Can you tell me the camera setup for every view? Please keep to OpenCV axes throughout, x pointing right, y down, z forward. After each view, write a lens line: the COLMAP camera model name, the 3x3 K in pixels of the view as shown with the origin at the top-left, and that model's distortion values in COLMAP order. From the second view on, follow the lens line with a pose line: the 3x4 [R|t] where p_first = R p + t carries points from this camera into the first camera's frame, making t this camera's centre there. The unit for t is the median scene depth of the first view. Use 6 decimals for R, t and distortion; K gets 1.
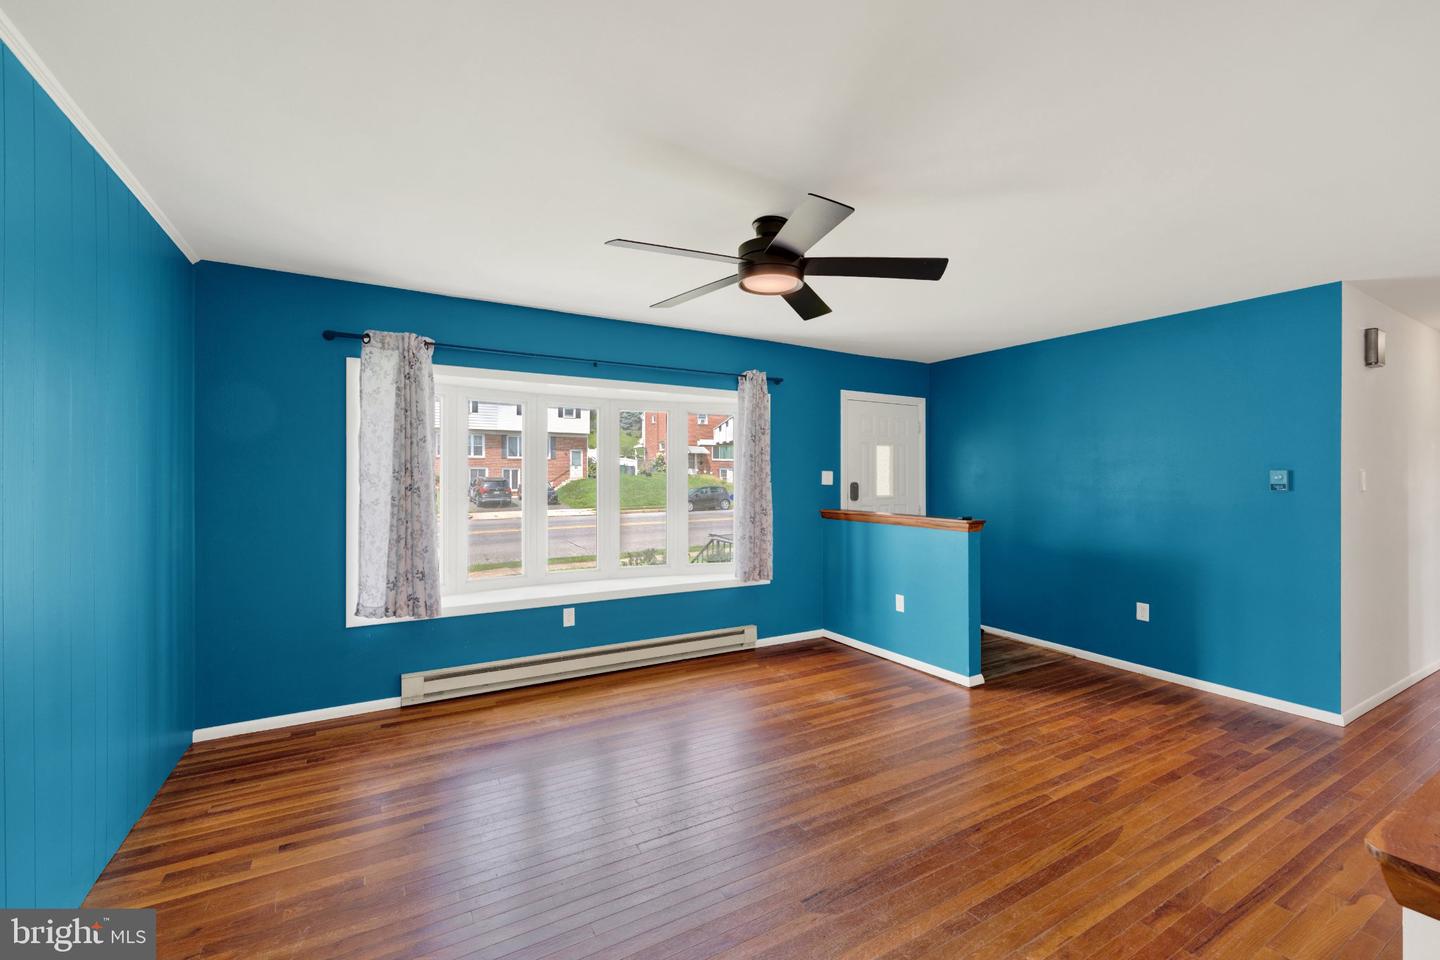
lens RADIAL K [[602.0, 0, 717.5], [0, 602.0, 481.3], [0, 0, 1]] dist [0.000937, 0.000123]
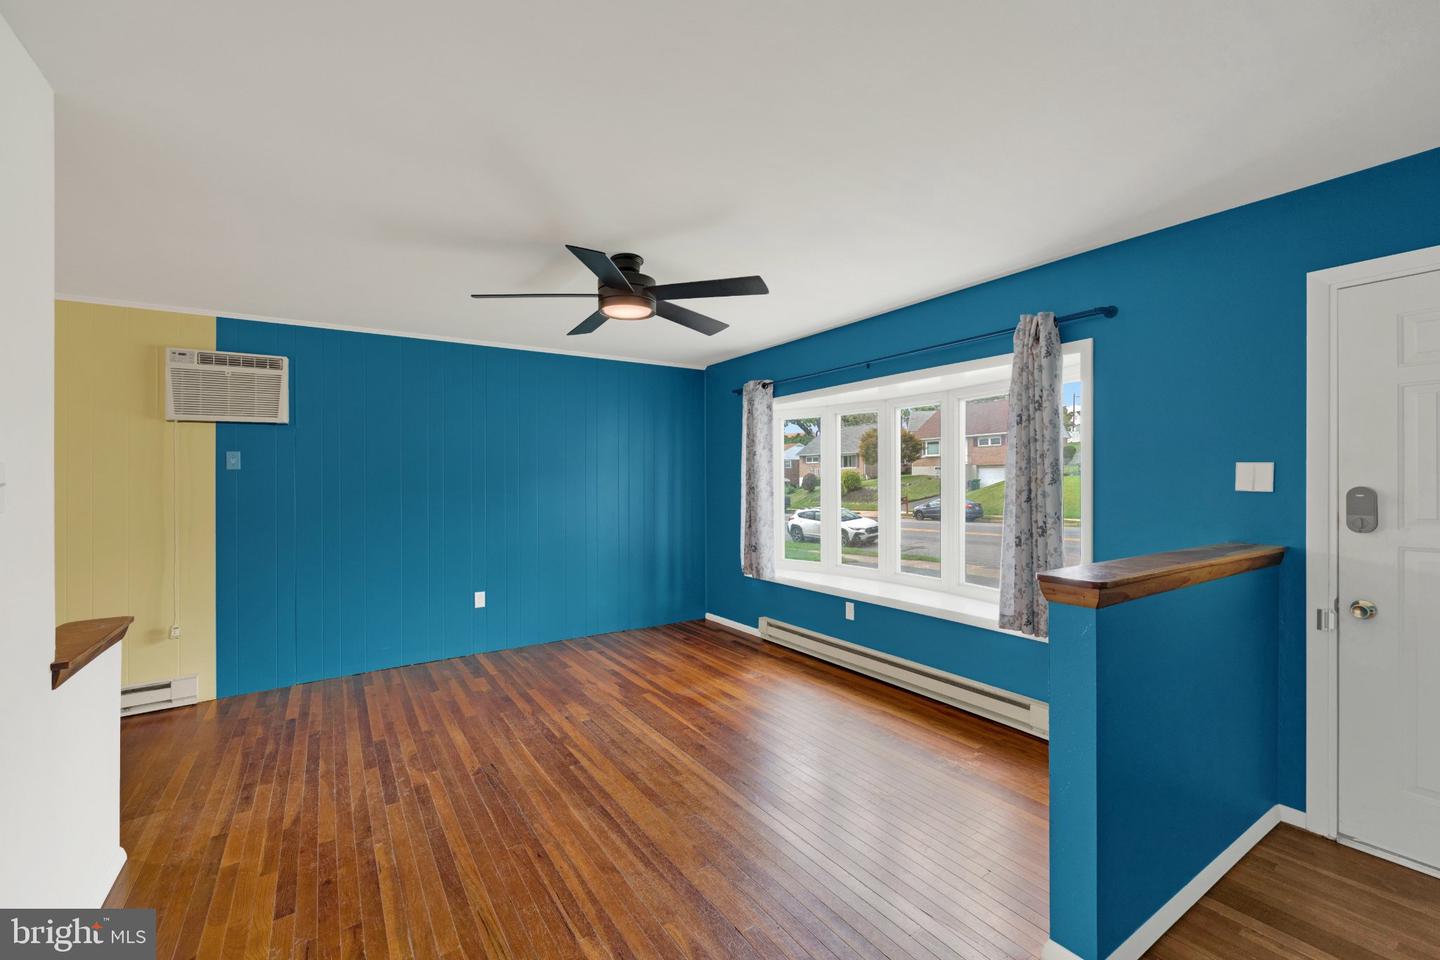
lens RADIAL K [[602.0, 0, 717.5], [0, 602.0, 481.3], [0, 0, 1]] dist [0.000937, 0.000123]
pose [[0.058707, -0.000058, -0.998275, 0.908989], [-0.000078, 1.000000, -0.000063, -0.002965], [0.998275, 0.000081, 0.058707, 0.802083]]
